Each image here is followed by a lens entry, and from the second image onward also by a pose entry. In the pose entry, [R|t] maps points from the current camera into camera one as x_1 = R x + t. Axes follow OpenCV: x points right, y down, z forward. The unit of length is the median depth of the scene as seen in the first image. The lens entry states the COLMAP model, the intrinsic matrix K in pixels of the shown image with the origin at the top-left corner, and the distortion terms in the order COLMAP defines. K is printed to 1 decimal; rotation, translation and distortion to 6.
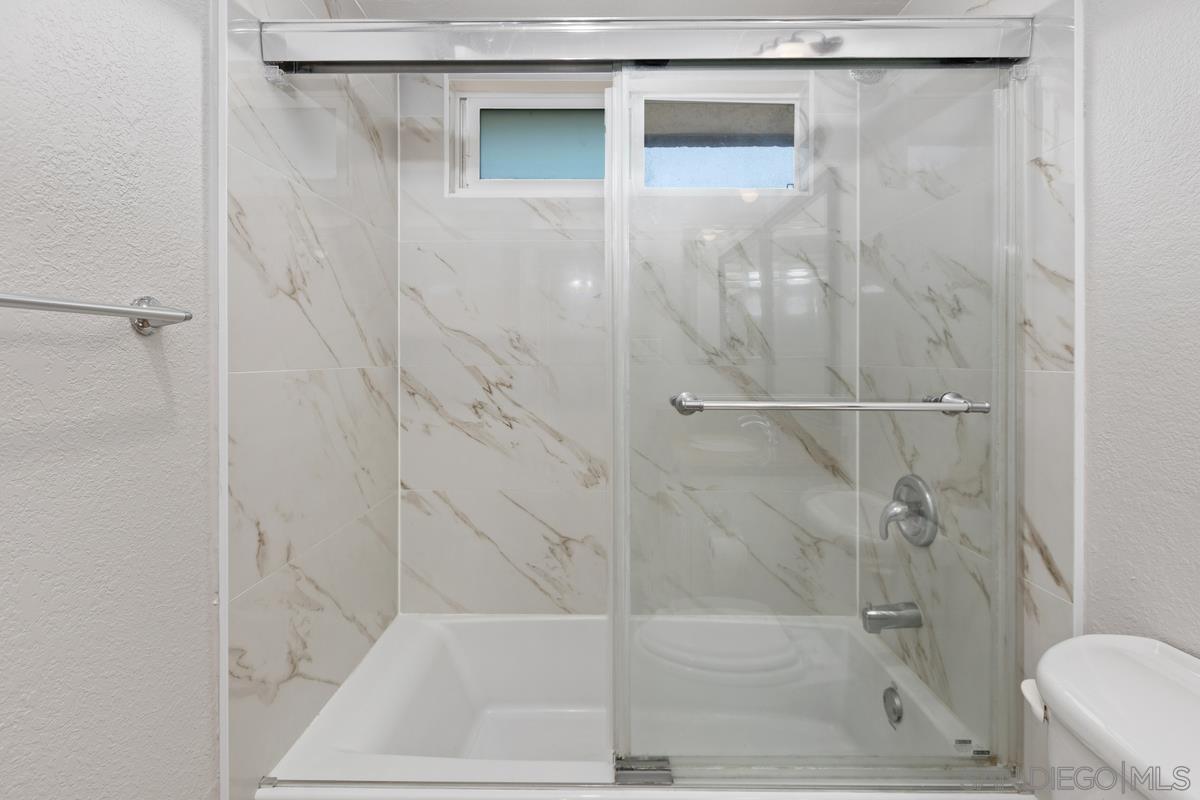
lens RADIAL K [[543.5, 0, 598.6], [0, 543.5, 355.9], [0, 0, 1]] dist [-0.000634, -0.001007]
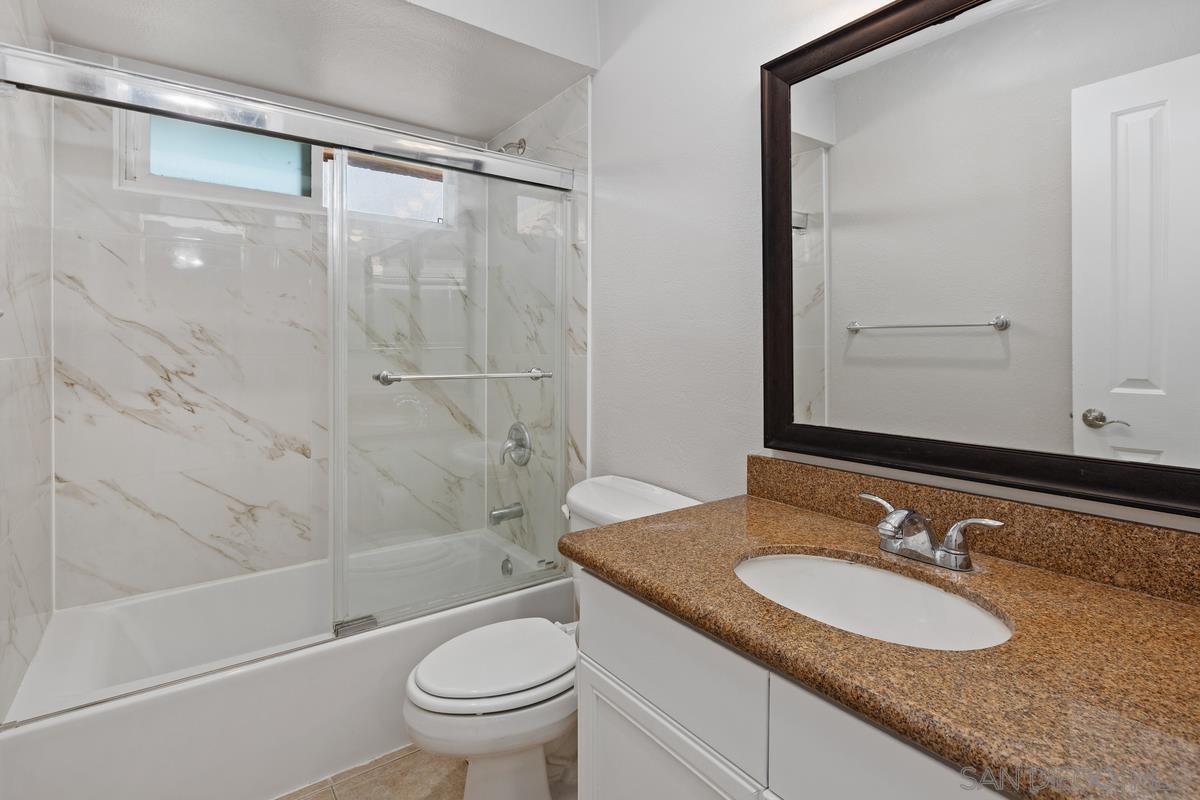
lens RADIAL K [[583.8, 0, 592.7], [0, 583.8, 349.0], [0, 0, 1]] dist [-0.000921, -0.000149]
pose [[0.805377, 0.001775, 0.592760, -0.222876], [-0.003041, 0.999995, 0.001137, 0.002114], [-0.592755, -0.002718, 0.805378, -0.432571]]
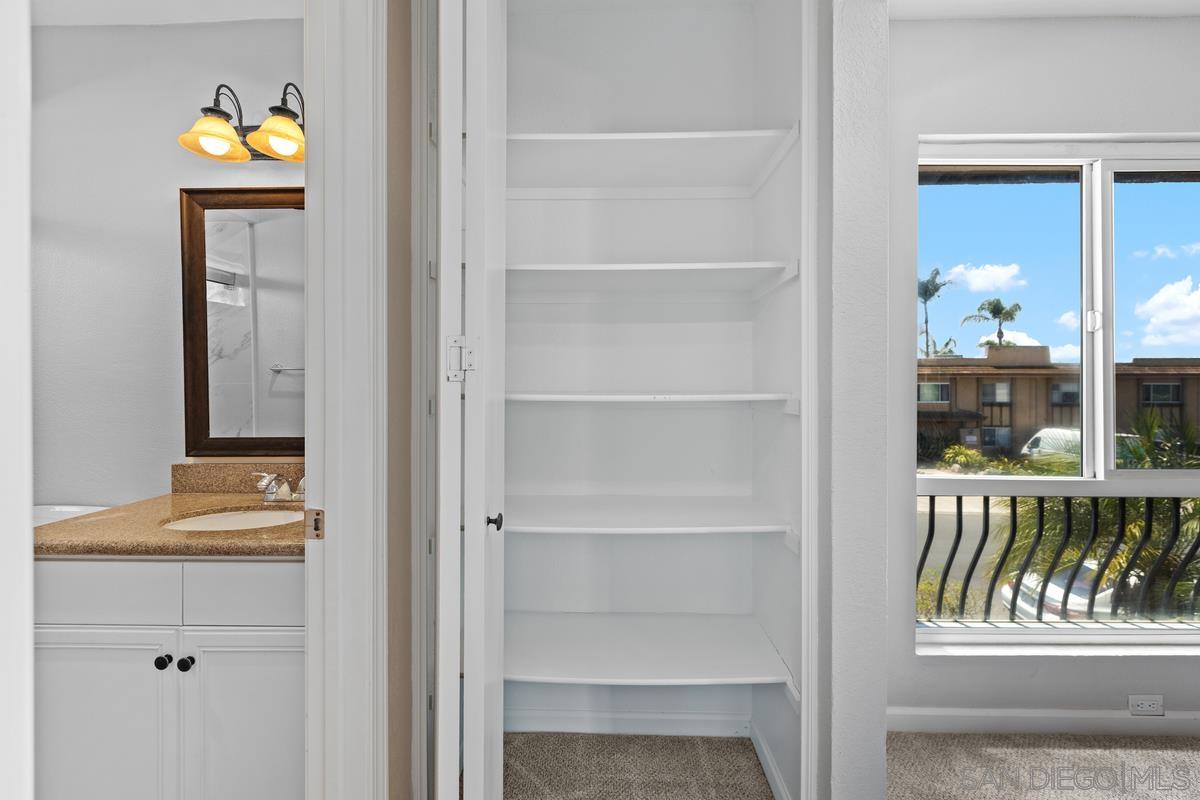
lens RADIAL K [[543.5, 0, 607.0], [0, 543.5, 385.8], [0, 0, 1]] dist [-0.000634, -0.001007]
pose [[0.012448, -0.006413, 0.999902, -1.074562], [0.001541, 0.999978, 0.006394, -0.018054], [-0.999921, 0.001462, 0.012457, -1.163974]]
